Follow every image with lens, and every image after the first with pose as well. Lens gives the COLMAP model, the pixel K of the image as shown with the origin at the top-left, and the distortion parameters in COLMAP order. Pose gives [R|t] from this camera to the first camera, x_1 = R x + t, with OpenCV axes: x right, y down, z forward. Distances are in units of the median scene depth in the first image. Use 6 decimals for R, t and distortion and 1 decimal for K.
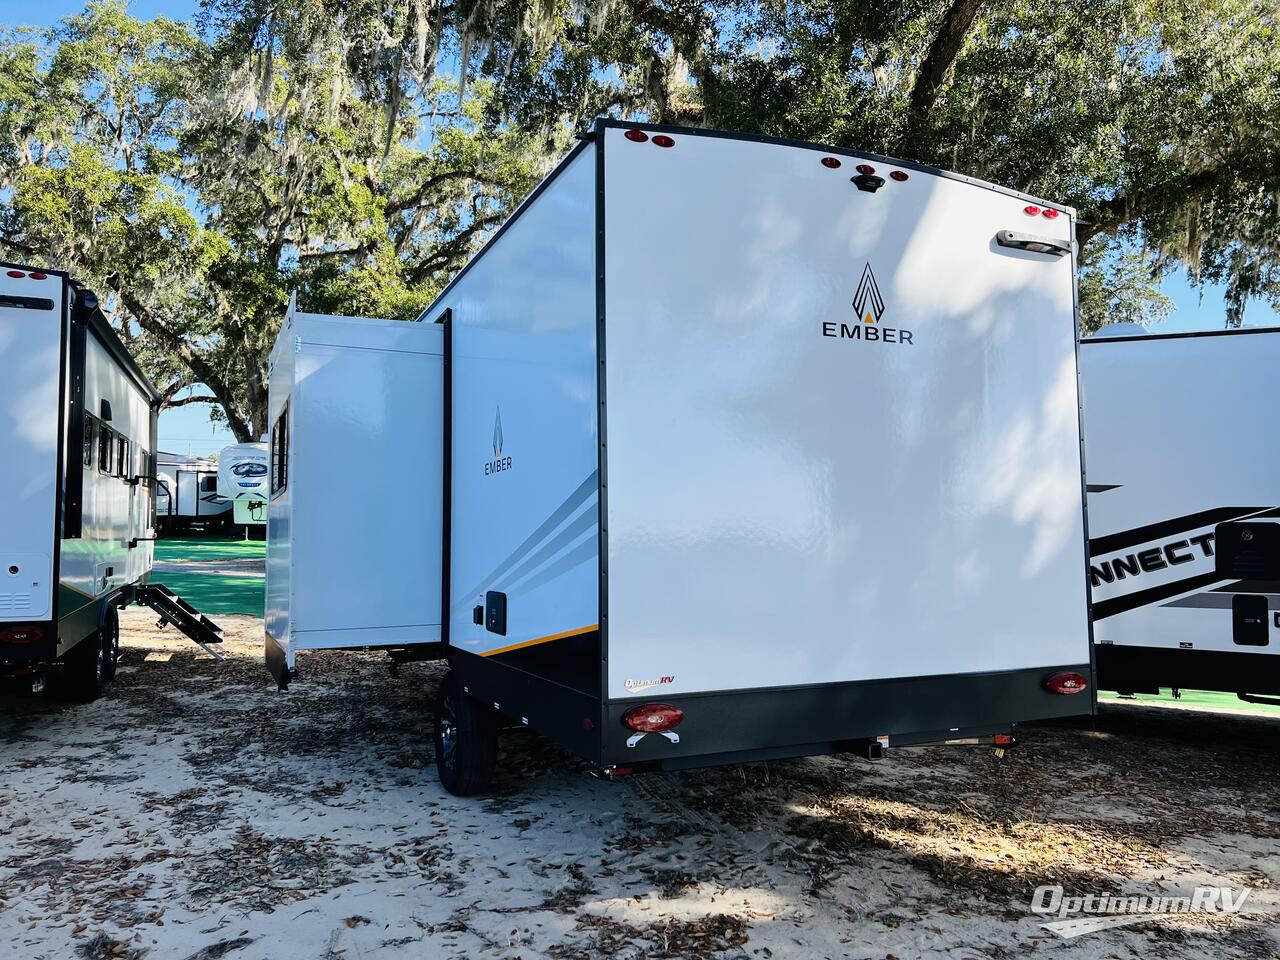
lens RADIAL K [[973.8, 0, 649.6], [0, 973.8, 483.8], [0, 0, 1]] dist [0.016022, -0.001660]
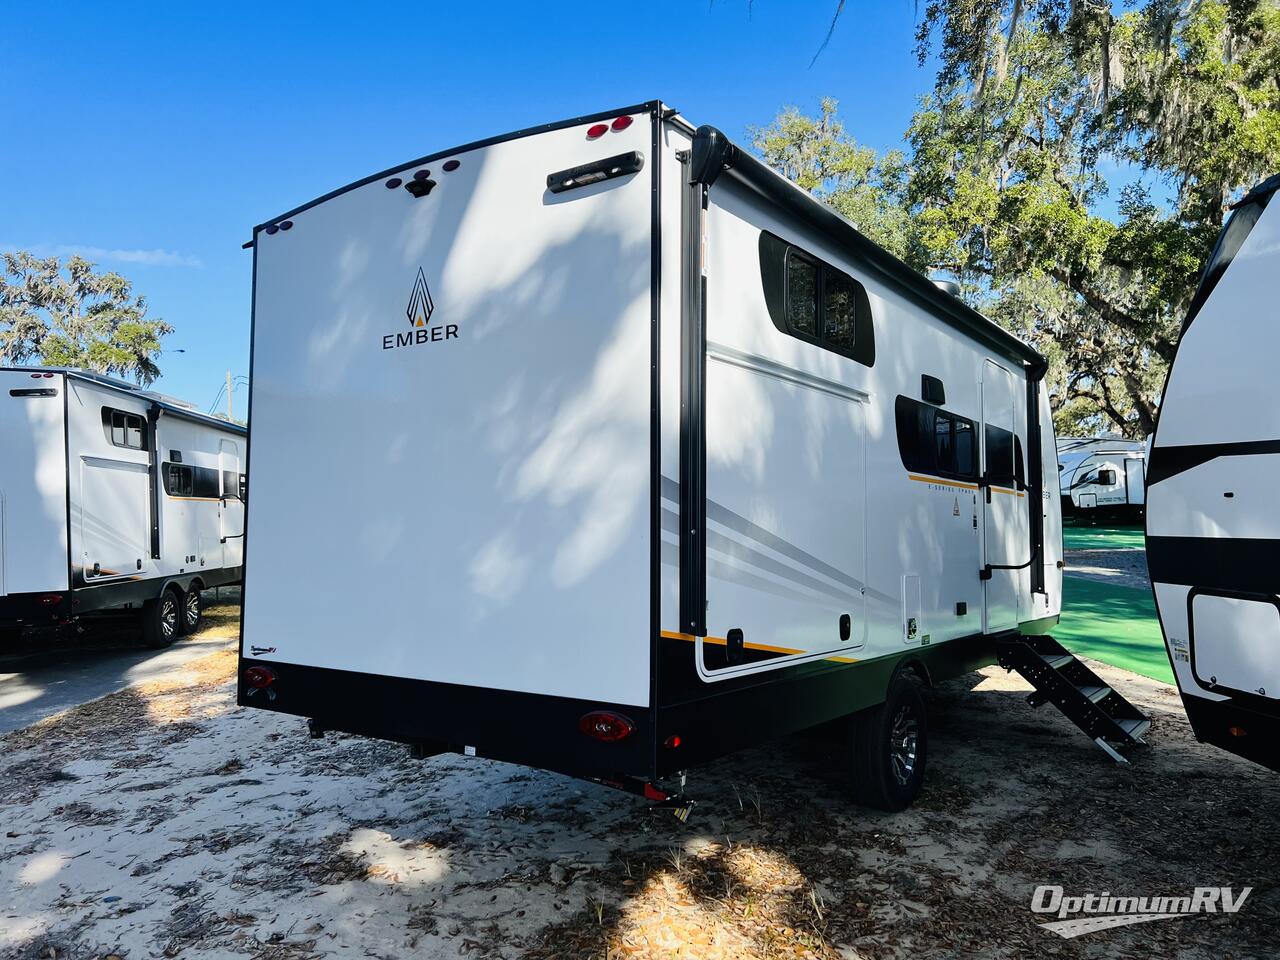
lens RADIAL K [[973.8, 0, 638.4], [0, 973.8, 473.2], [0, 0, 1]] dist [0.016022, -0.001660]
pose [[0.488326, -0.047901, -0.871345, 1.202893], [0.050159, 0.998382, -0.026773, 0.025126], [0.871218, -0.030632, 0.489939, 0.693475]]
